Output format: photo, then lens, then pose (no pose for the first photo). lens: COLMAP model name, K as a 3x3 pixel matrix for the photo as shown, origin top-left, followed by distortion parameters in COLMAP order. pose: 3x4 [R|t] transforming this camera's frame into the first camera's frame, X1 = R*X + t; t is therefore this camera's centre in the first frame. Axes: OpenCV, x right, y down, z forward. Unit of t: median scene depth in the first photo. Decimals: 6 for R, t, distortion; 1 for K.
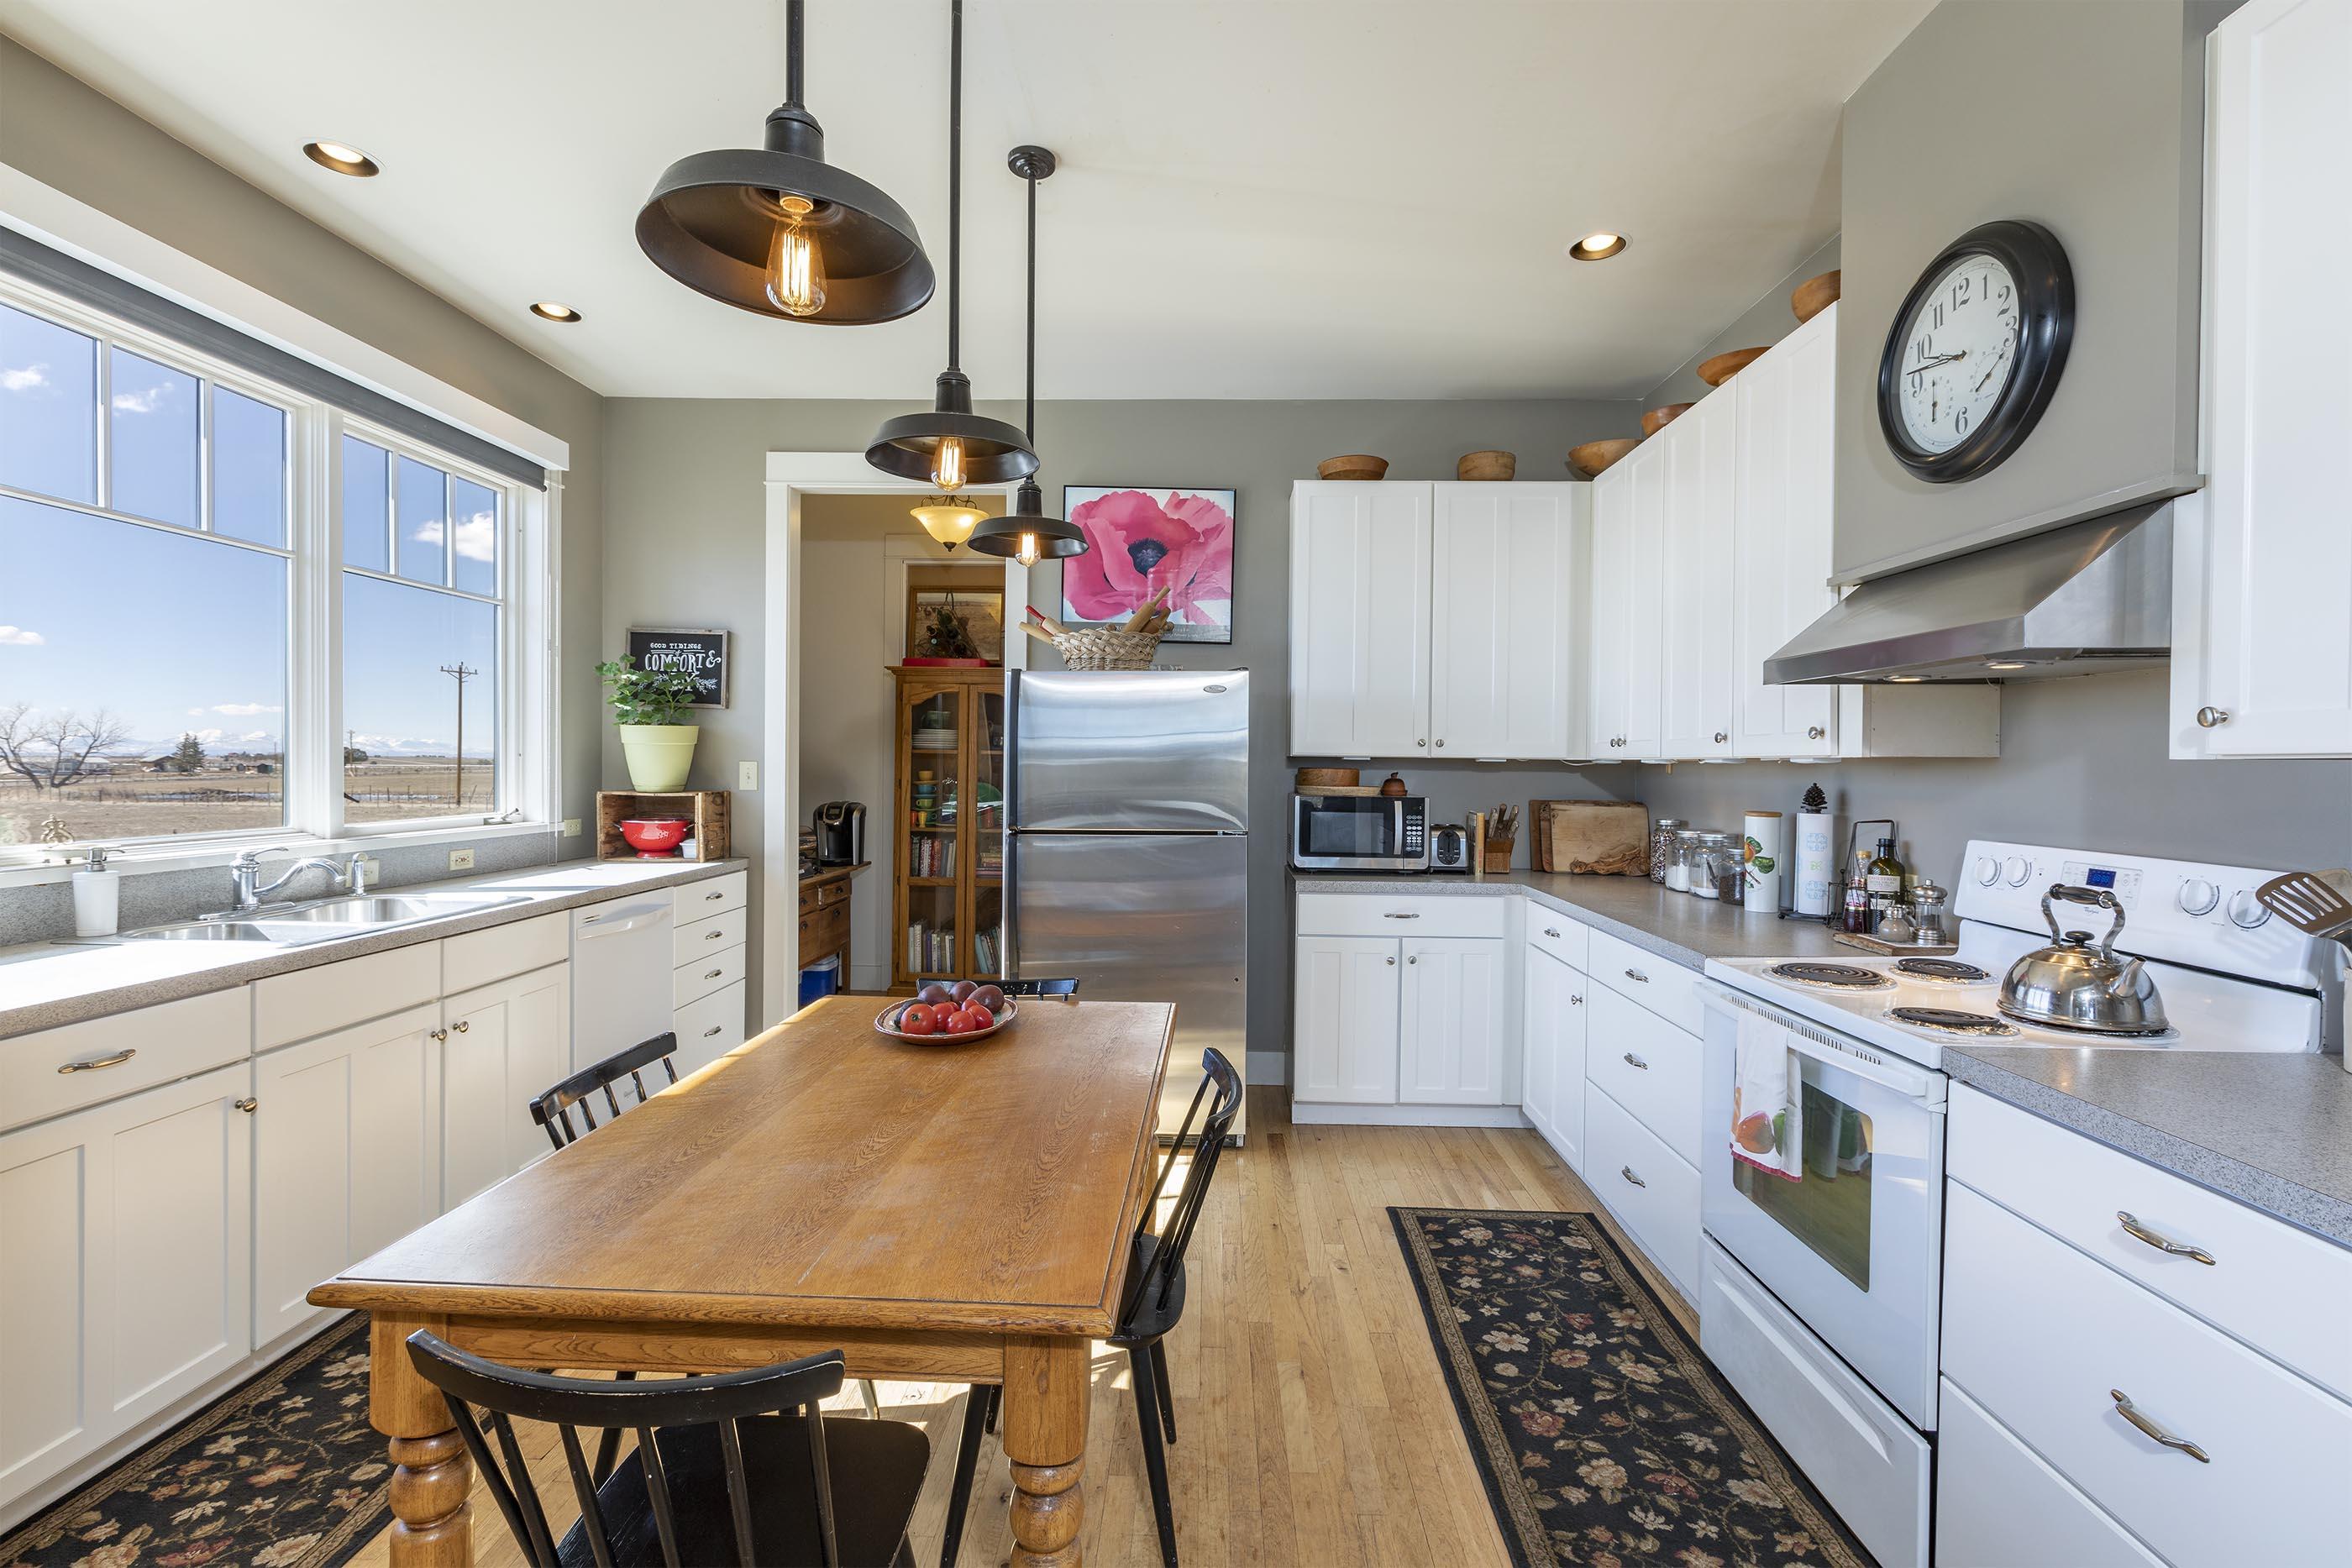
lens RADIAL K [[1049.0, 0, 1173.2], [0, 1049.0, 758.2], [0, 0, 1]] dist [-0.002303, -0.000314]
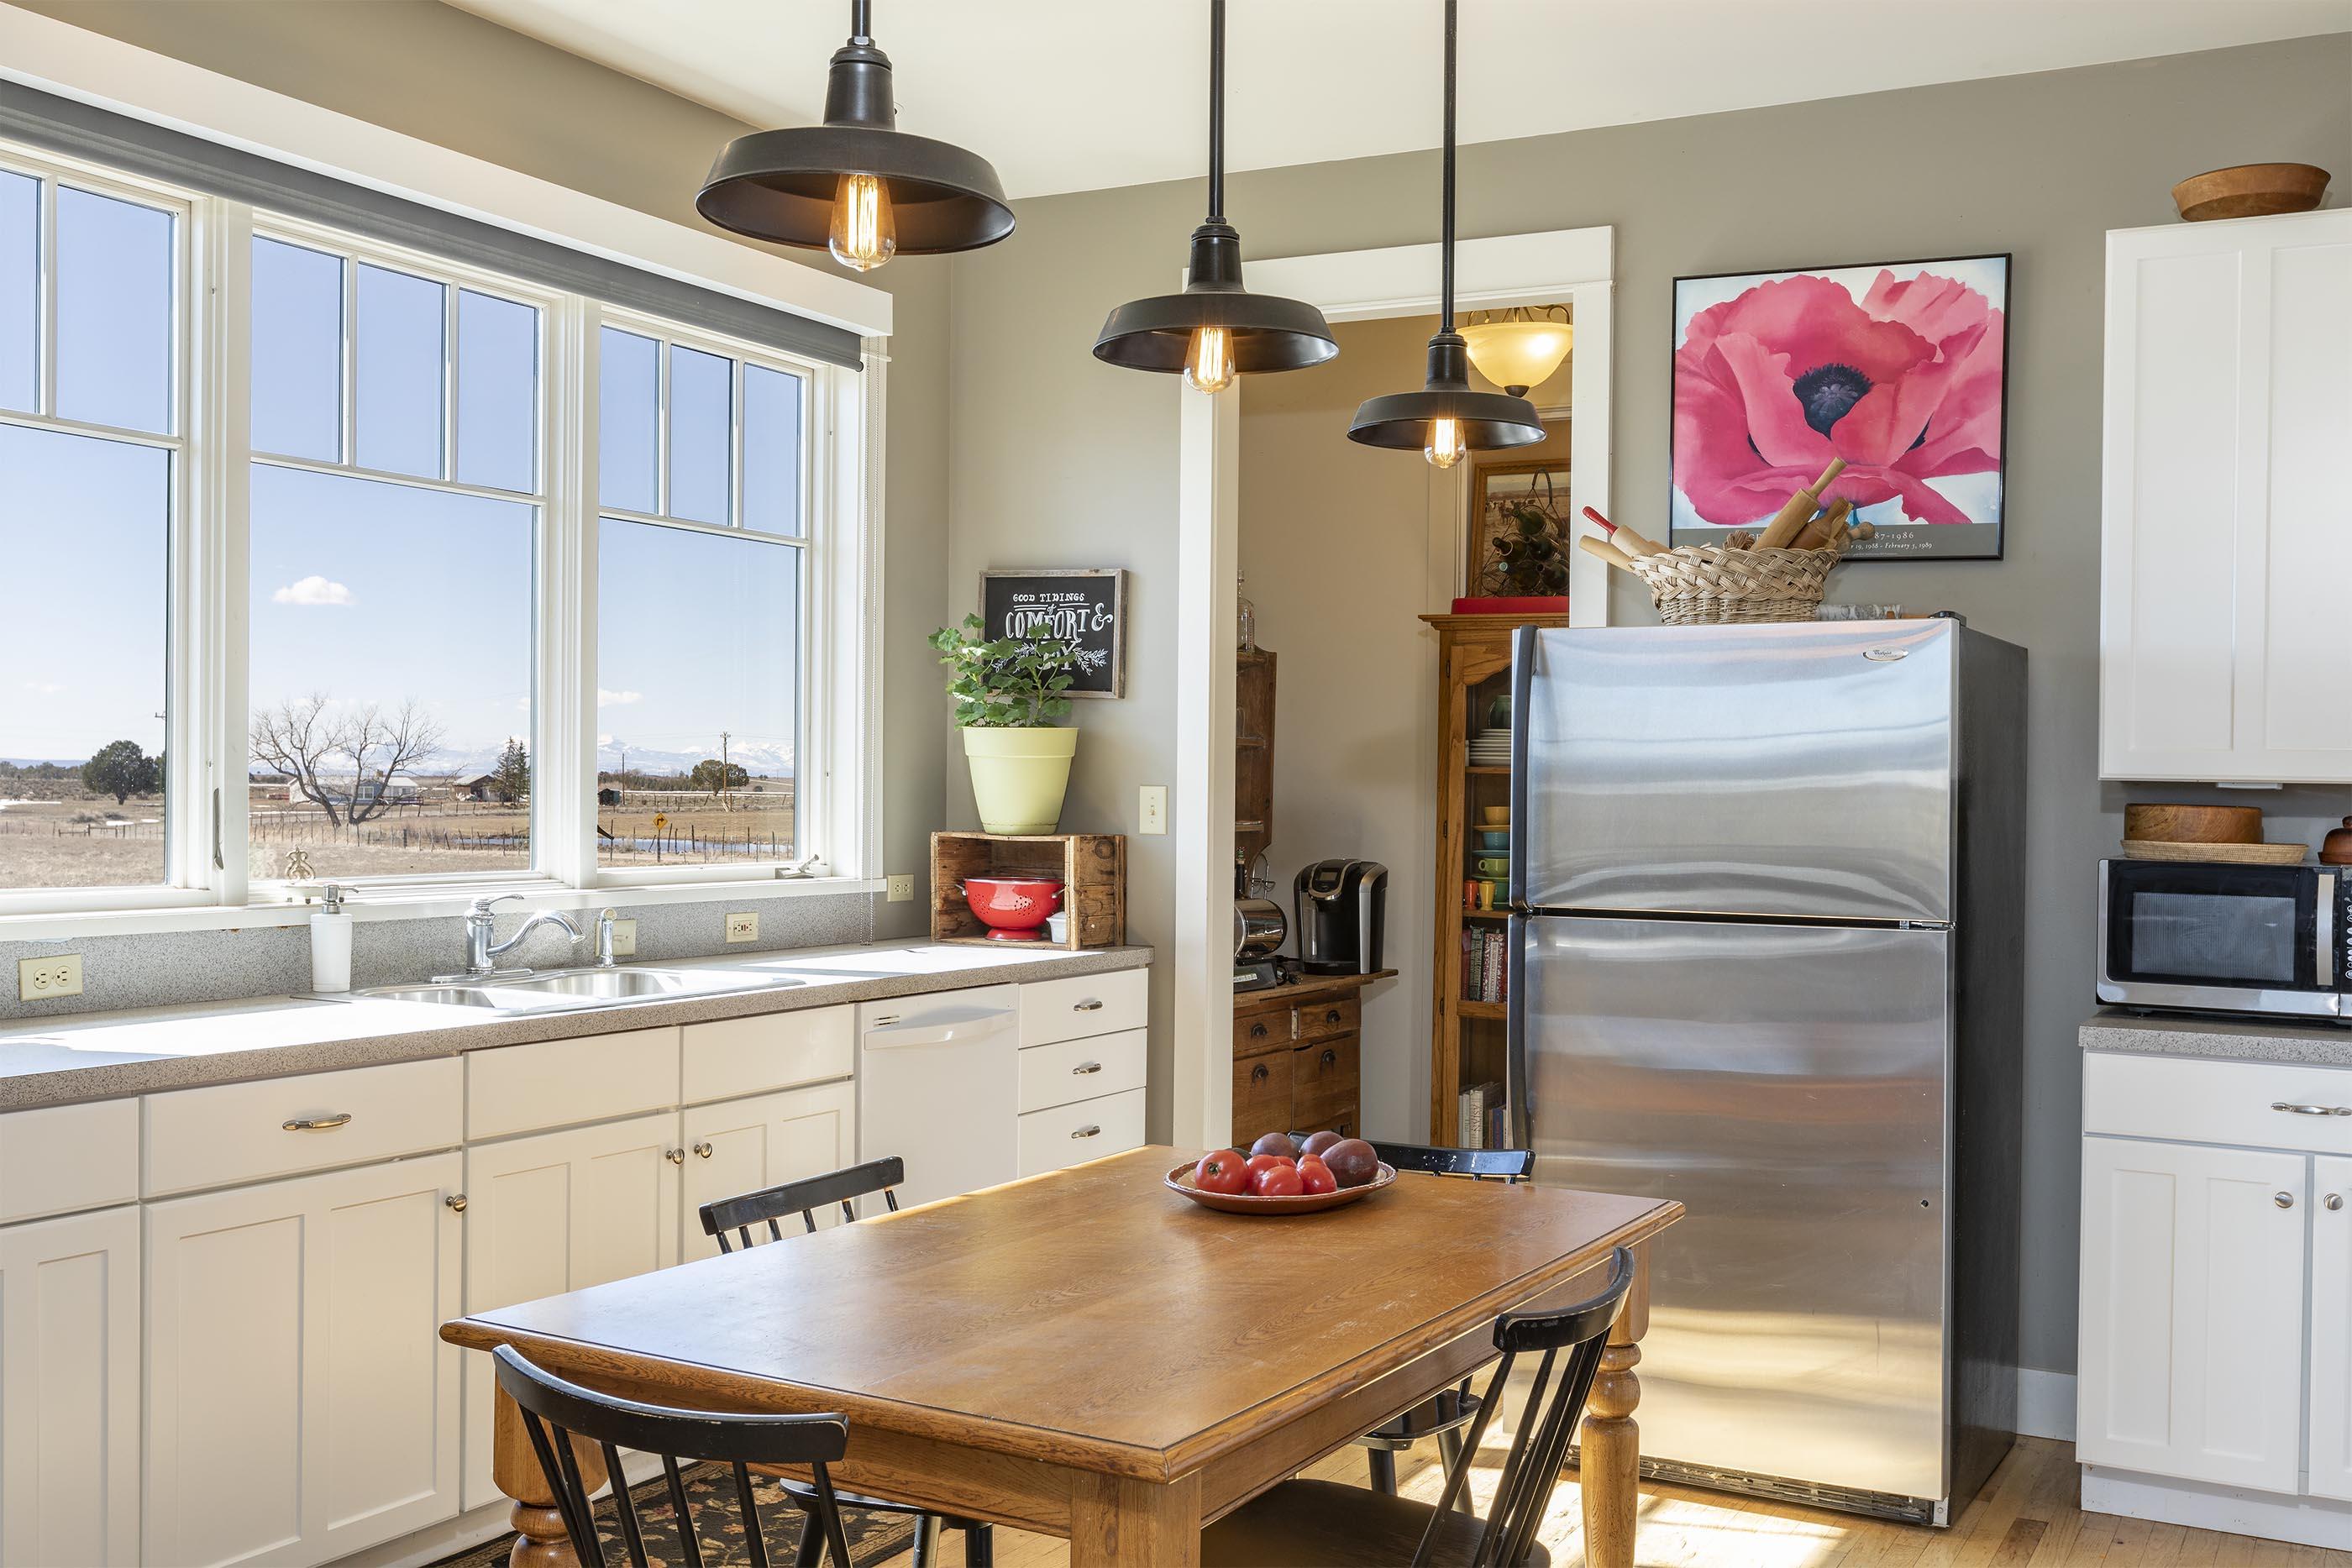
lens RADIAL K [[2276.3, 0, 1183.4], [0, 2276.3, 747.5], [0, 0, 1]] dist [-0.055729, 0.118371]
pose [[0.892159, -0.002637, -0.451714, 0.207813], [-0.004907, 0.999867, -0.015528, 0.001199], [0.451695, 0.016070, 0.892028, -0.160405]]
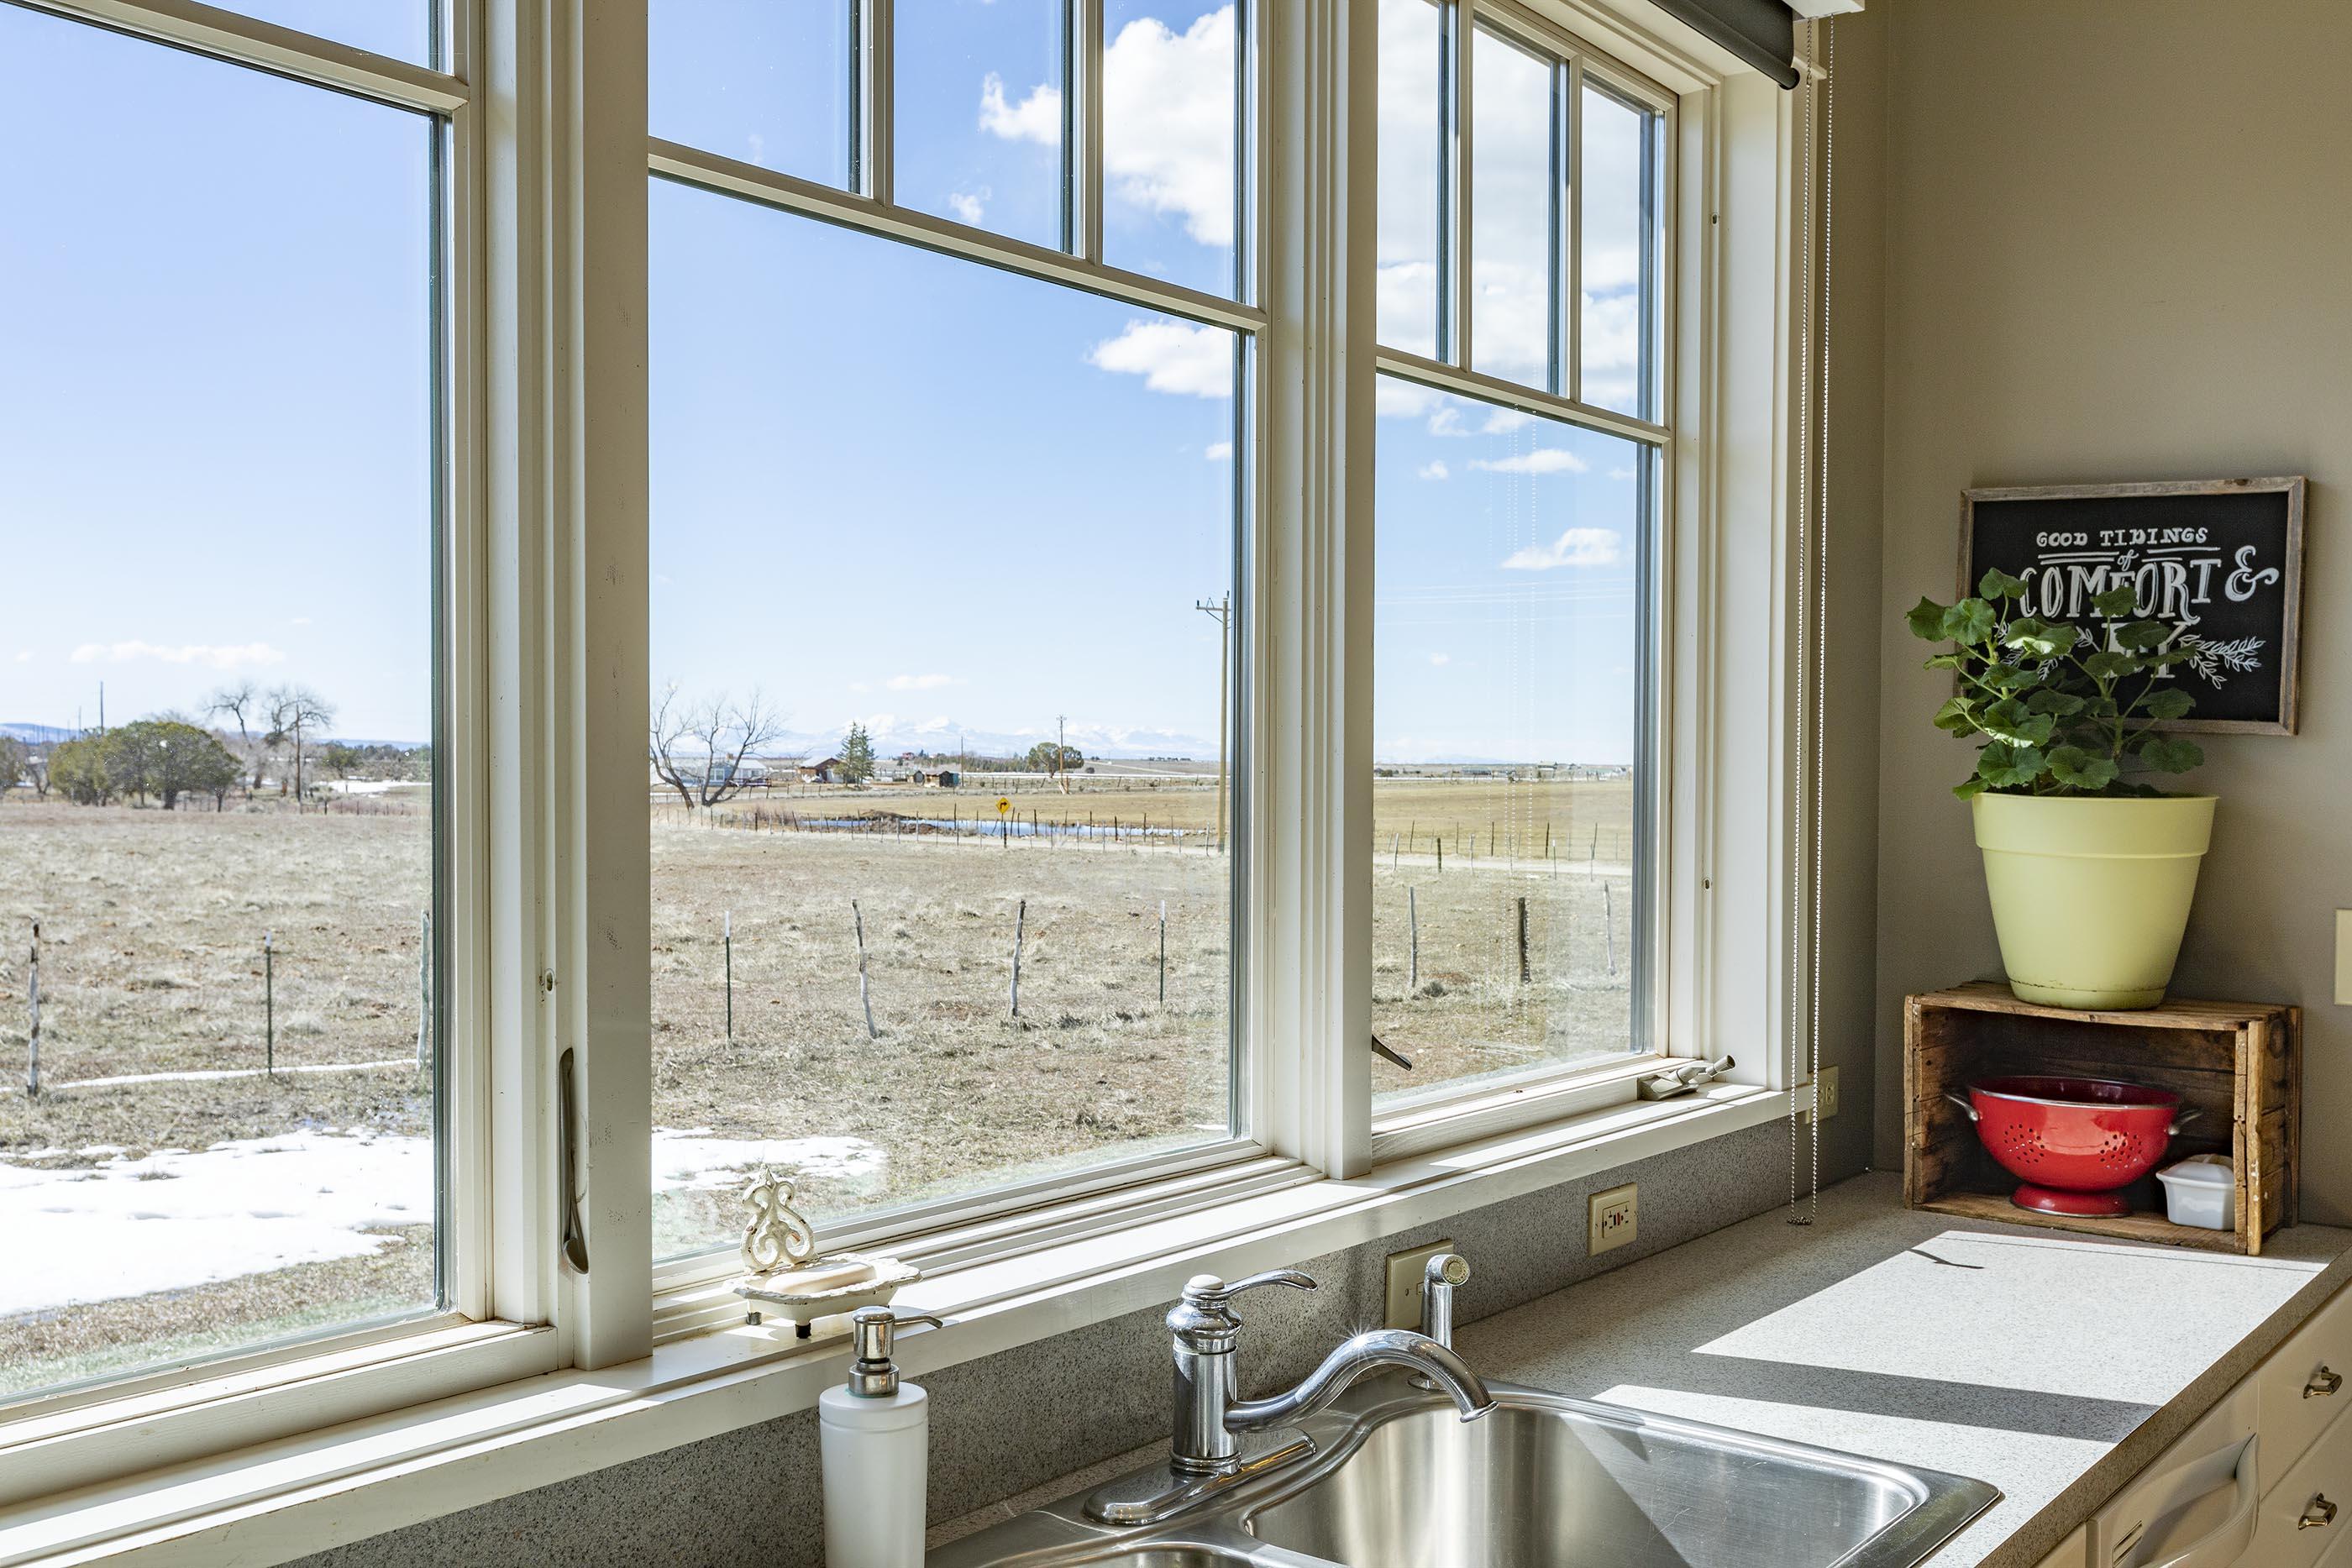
lens RADIAL K [[2235.1, 0, 1176.0], [0, 2235.1, 784.0], [0, 0, 1]] dist [0.003864, 0.004687]
pose [[0.818831, 0.009731, -0.573952, -0.333548], [-0.004371, 0.999933, 0.010717, -0.040476], [0.574017, -0.006267, 0.818819, 0.296095]]
